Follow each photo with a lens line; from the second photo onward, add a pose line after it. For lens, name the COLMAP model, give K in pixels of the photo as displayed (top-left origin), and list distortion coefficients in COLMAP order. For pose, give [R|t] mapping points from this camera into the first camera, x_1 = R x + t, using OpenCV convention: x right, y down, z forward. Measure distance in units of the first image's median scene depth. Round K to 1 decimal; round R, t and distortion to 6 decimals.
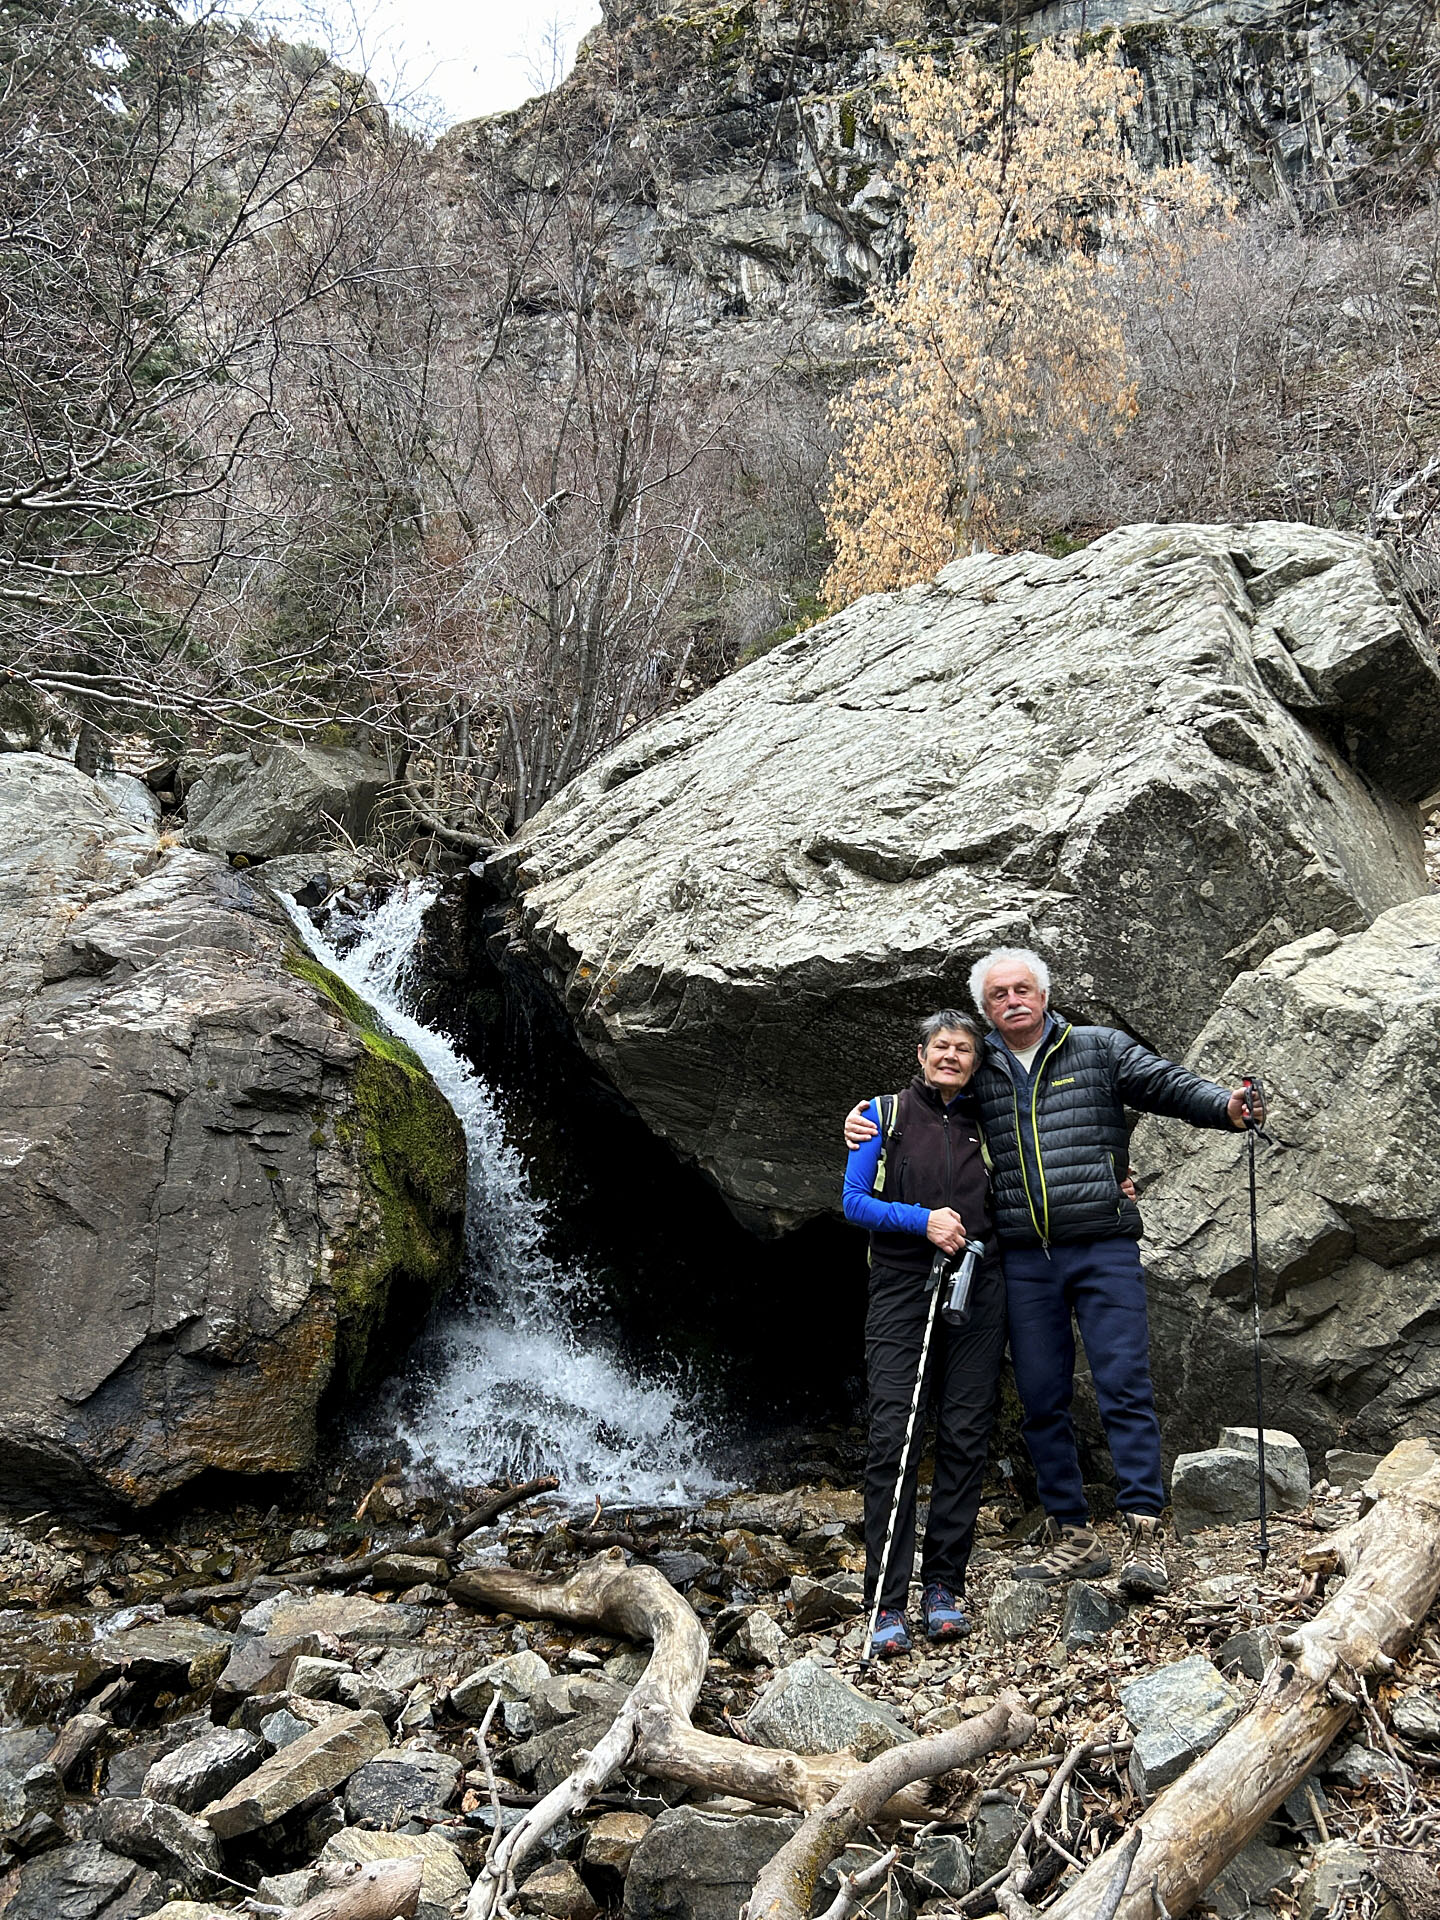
lens RADIAL K [[1785.4, 0, 721.0], [0, 1785.4, 964.8], [0, 0, 1]] dist [0.098059, 0.000000]
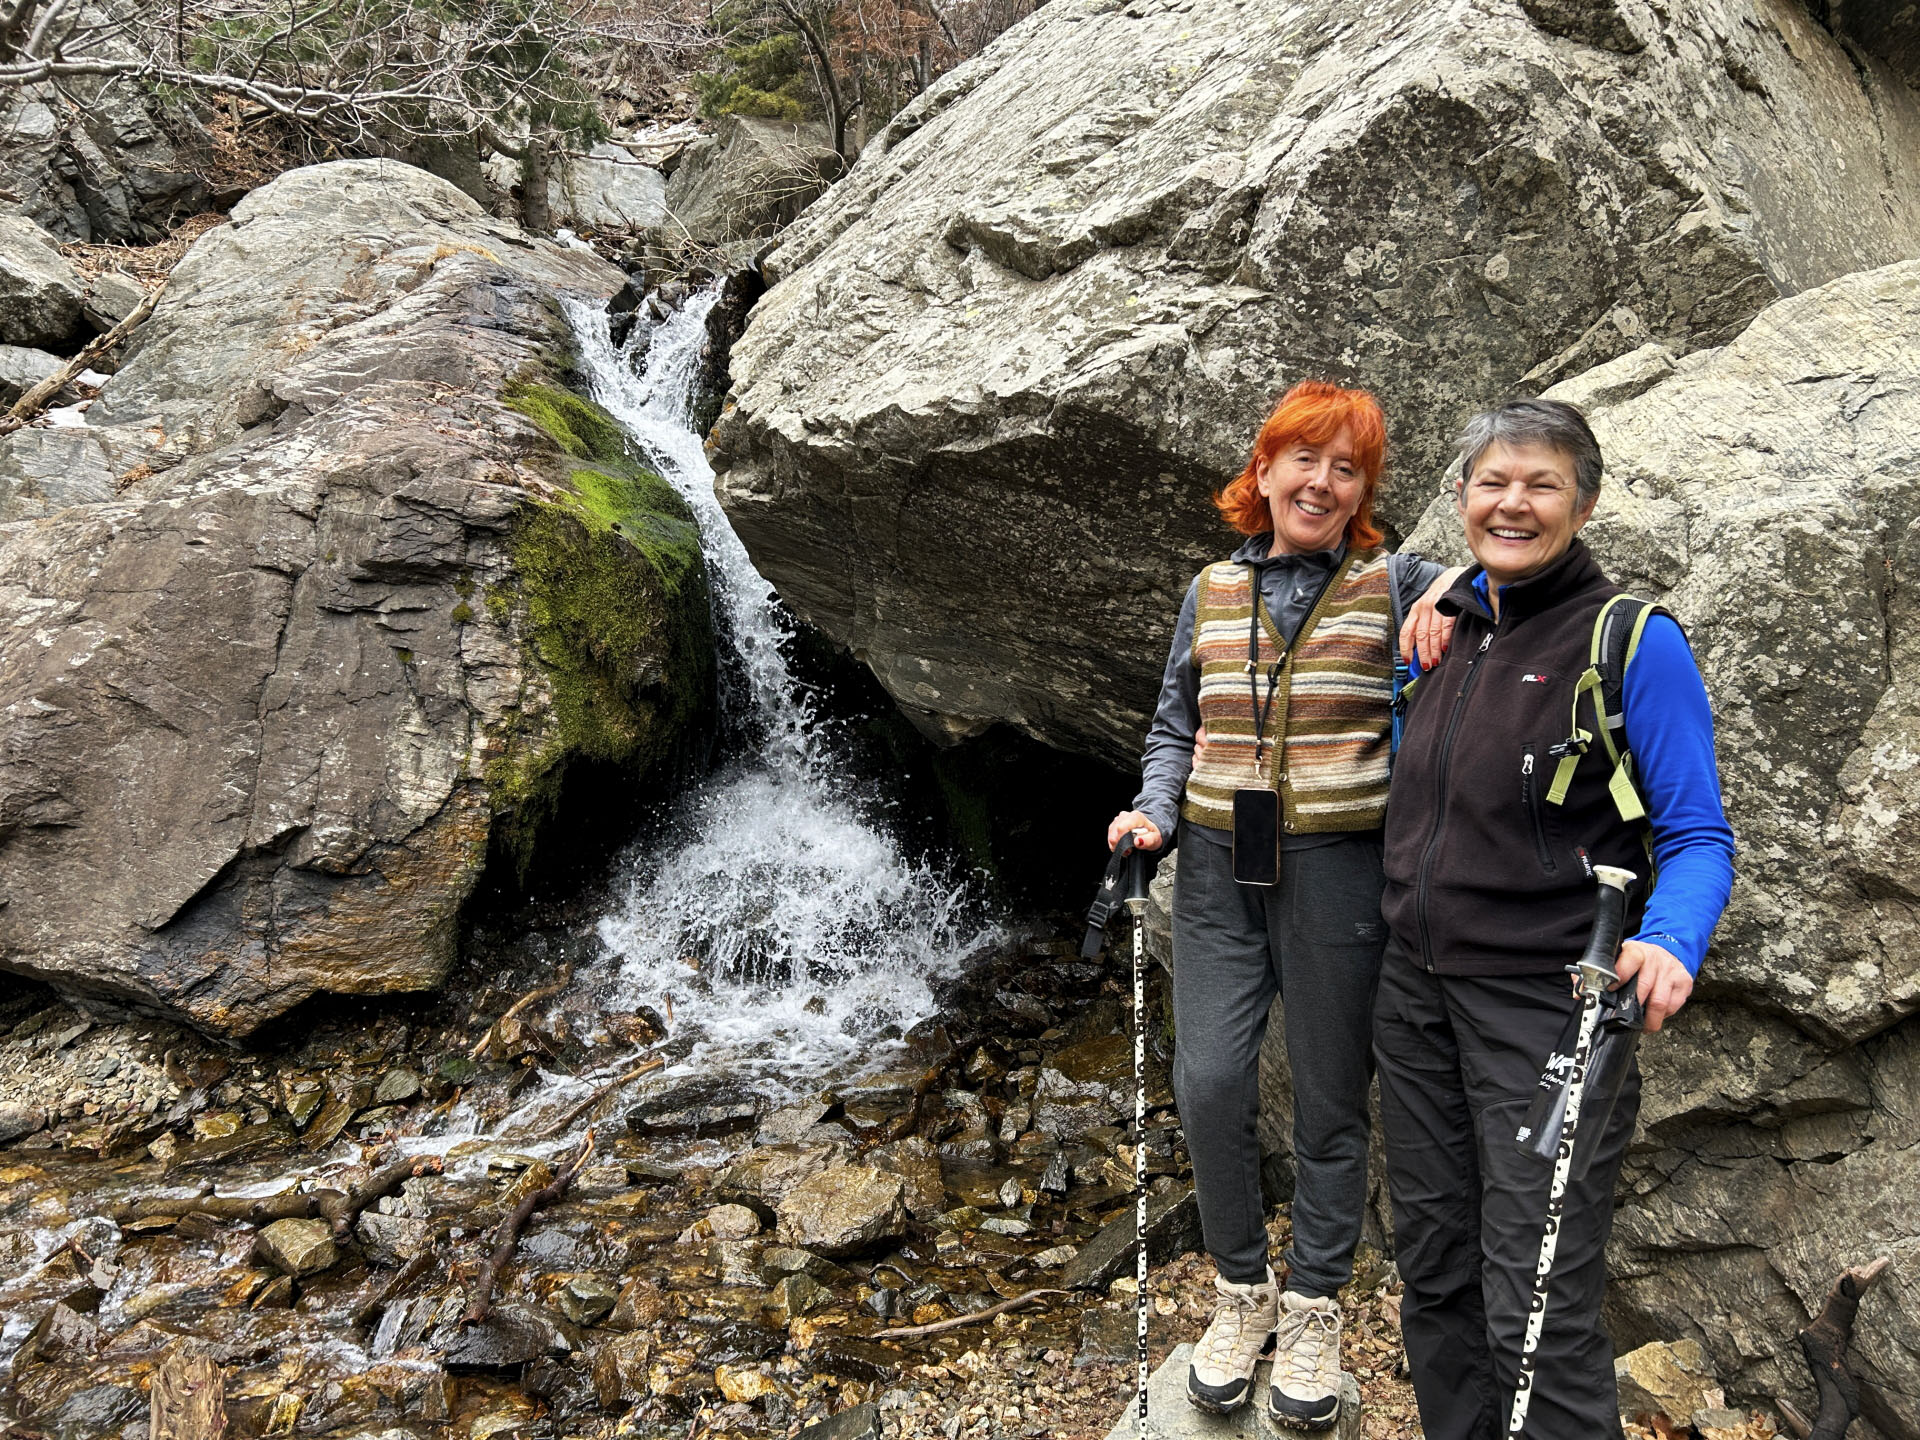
lens RADIAL K [[1461.2, 0, 957.3], [0, 1461.2, 712.5], [0, 0, 1]] dist [0.037224, -0.027120]
pose [[0.968095, 0.016596, -0.250034, 0.210664], [0.051258, 0.963590, 0.262423, -0.035547], [0.245286, -0.266867, 0.931996, 0.424344]]
